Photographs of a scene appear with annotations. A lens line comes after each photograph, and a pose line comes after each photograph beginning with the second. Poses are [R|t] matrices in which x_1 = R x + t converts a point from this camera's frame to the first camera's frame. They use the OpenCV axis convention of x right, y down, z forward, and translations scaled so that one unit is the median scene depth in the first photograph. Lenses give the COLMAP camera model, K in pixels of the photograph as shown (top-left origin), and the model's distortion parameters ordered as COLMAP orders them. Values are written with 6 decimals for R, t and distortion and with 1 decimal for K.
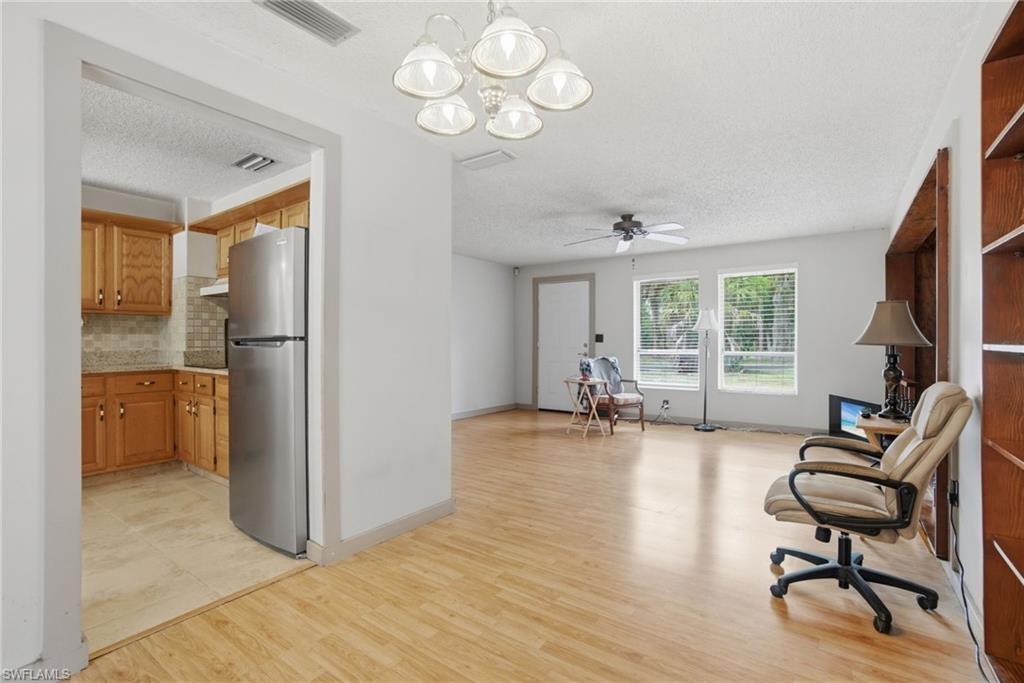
lens RADIAL K [[460.5, 0, 509.7], [0, 460.5, 343.6], [0, 0, 1]] dist [-0.030778, 0.002715]
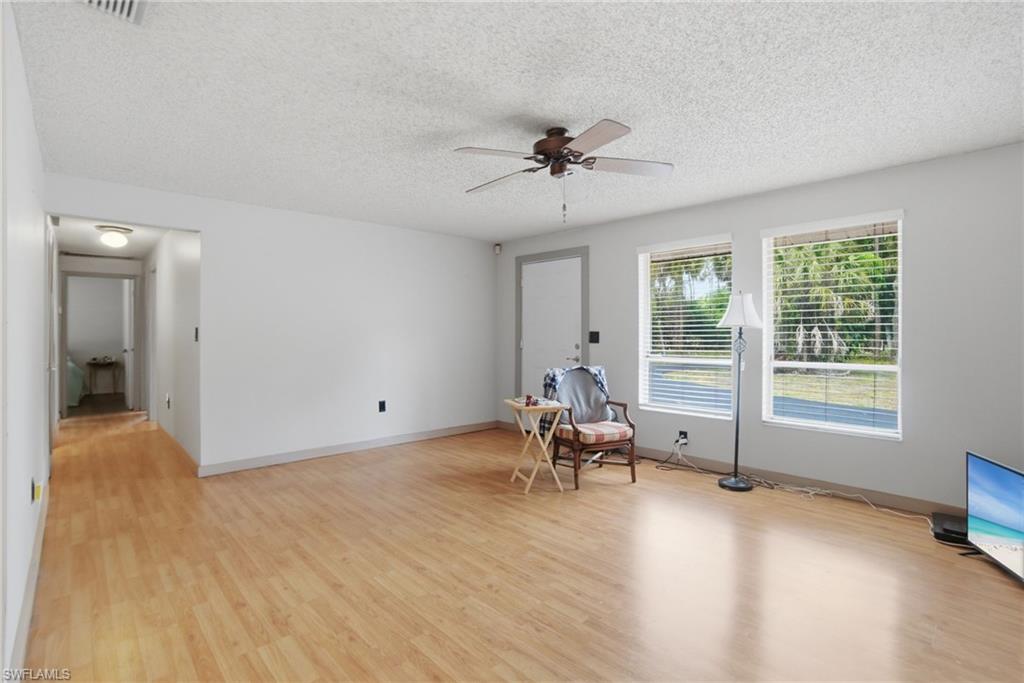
lens RADIAL K [[460.5, 0, 511.7], [0, 460.5, 343.6], [0, 0, 1]] dist [-0.030778, 0.002715]
pose [[0.982271, 0.002990, -0.187442, 0.232912], [0.000233, 0.999853, 0.017168, -0.016151], [0.187466, -0.016907, 0.982126, 0.320440]]
